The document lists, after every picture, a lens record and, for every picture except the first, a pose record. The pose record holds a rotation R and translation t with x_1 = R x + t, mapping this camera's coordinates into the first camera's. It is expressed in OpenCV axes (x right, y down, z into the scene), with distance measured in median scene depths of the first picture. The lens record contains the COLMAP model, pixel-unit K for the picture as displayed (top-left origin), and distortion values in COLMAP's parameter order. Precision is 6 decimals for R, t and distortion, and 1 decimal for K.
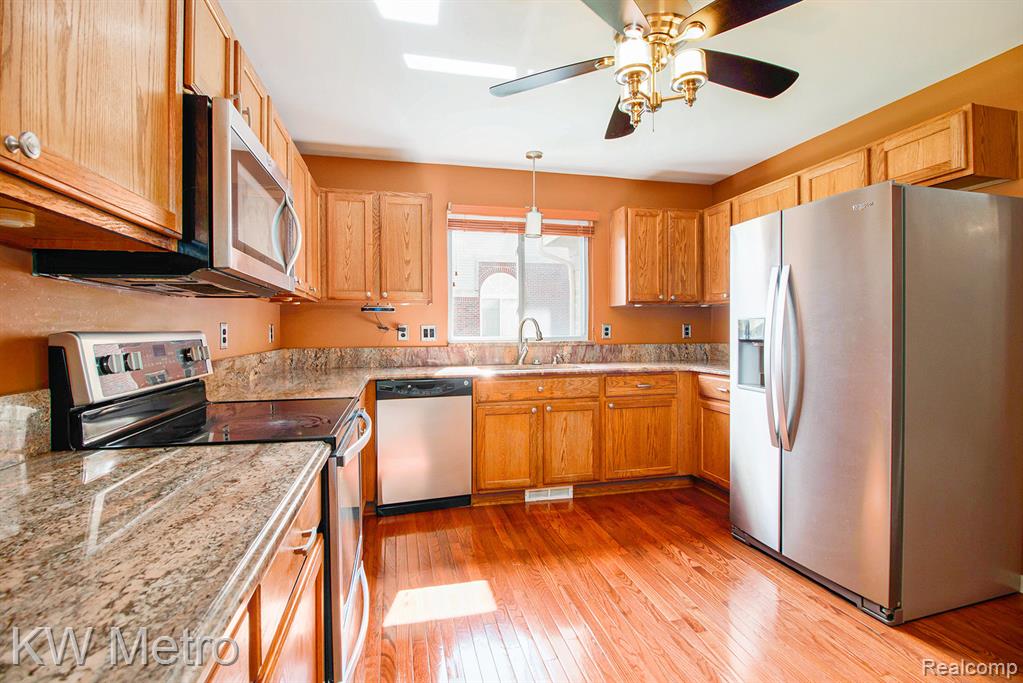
lens RADIAL K [[483.9, 0, 511.5], [0, 483.9, 341.5], [0, 0, 1]] dist [-0.042467, -0.000014]
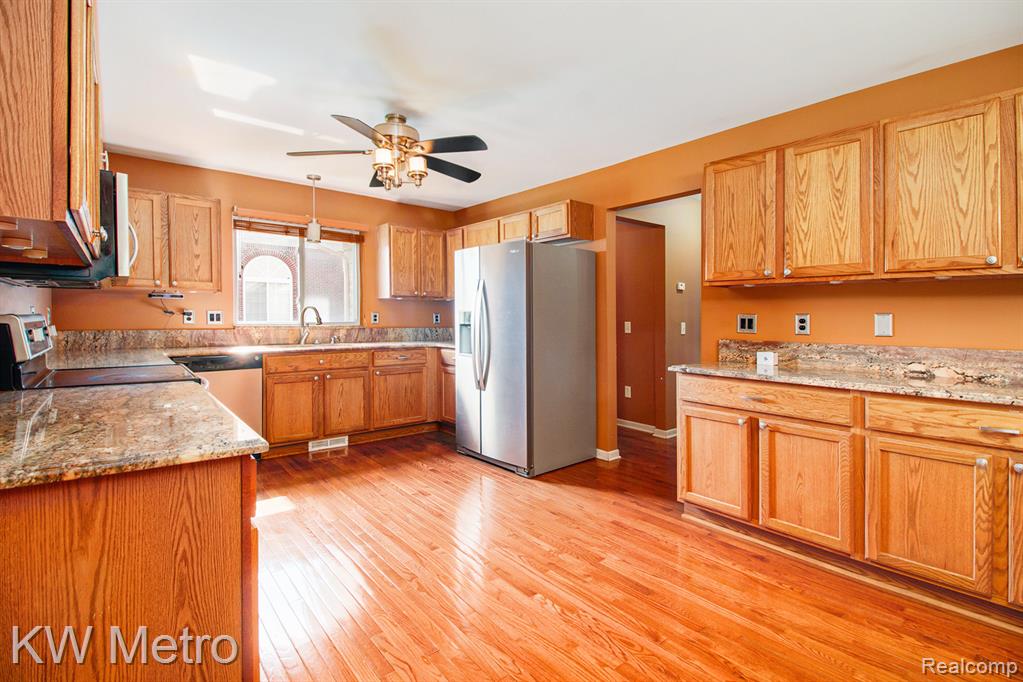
lens RADIAL K [[490.5, 0, 511.5], [0, 490.5, 341.0], [0, 0, 1]] dist [0.027058, -0.000290]
pose [[0.901336, -0.008736, 0.433032, -0.051139], [-0.003215, 0.999634, 0.026860, 0.005170], [-0.433108, -0.025602, 0.900978, -0.400691]]
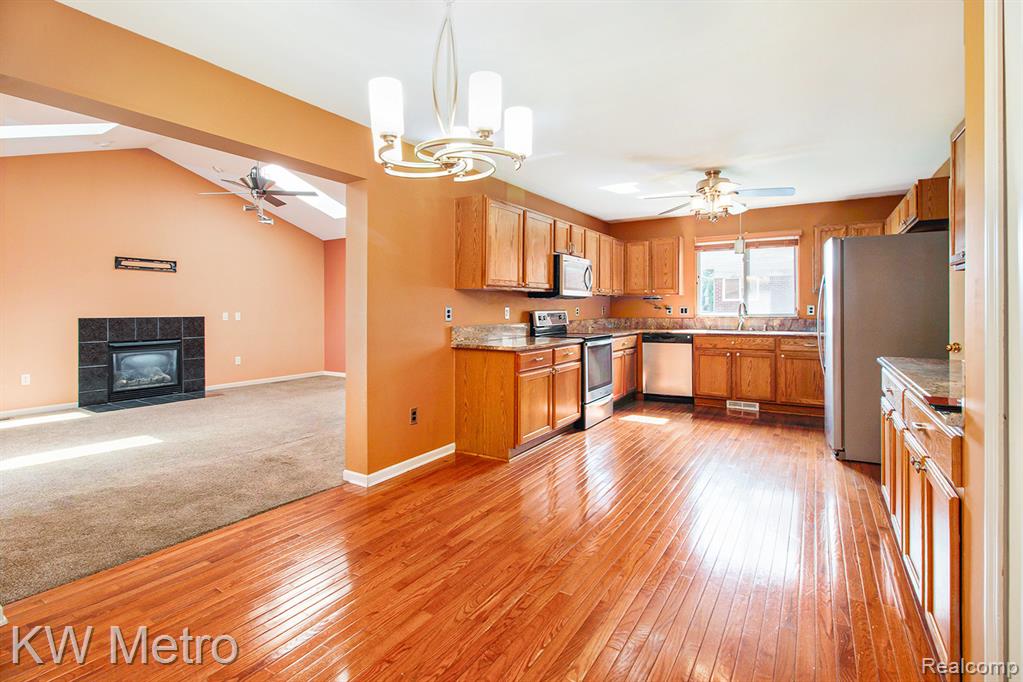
lens RADIAL K [[487.1, 0, 510.6], [0, 487.1, 321.3], [0, 0, 1]] dist [0.001442, -0.000082]
pose [[0.701217, 0.019857, -0.712672, 0.735145], [-0.014553, 0.999802, 0.013538, 0.007625], [0.712800, 0.000878, 0.701367, -0.803247]]
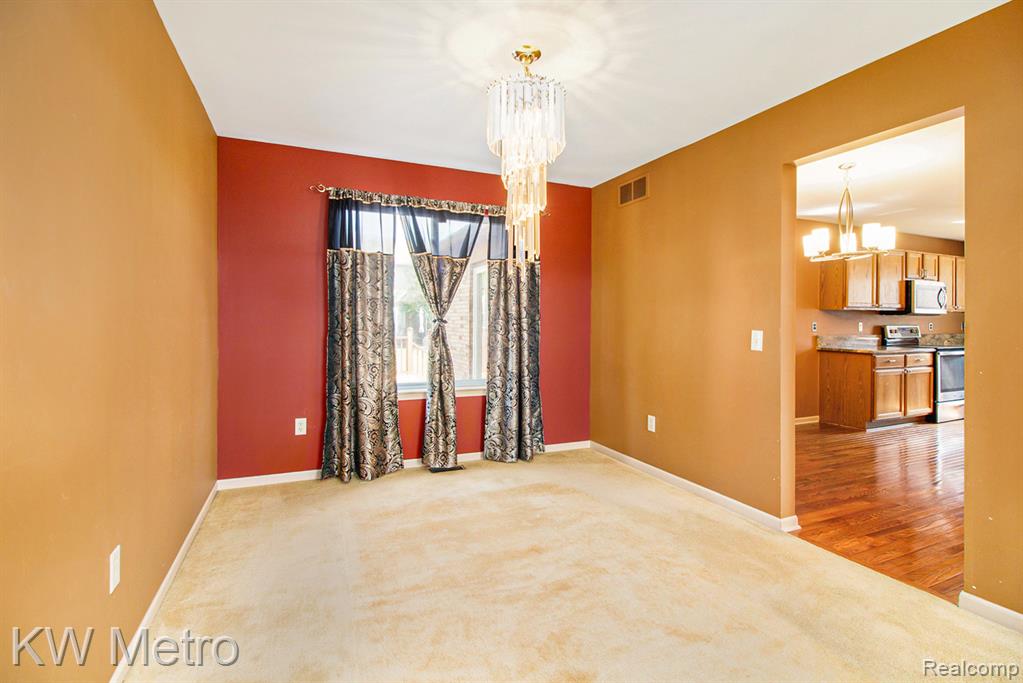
lens RADIAL K [[477.1, 0, 512.1], [0, 477.1, 316.1], [0, 0, 1]] dist [-0.021378, -0.000392]
pose [[0.174518, -0.001900, -0.984652, 1.256286], [-0.028927, 0.999557, -0.007055, 0.013152], [0.984229, 0.029715, 0.174385, -1.440093]]
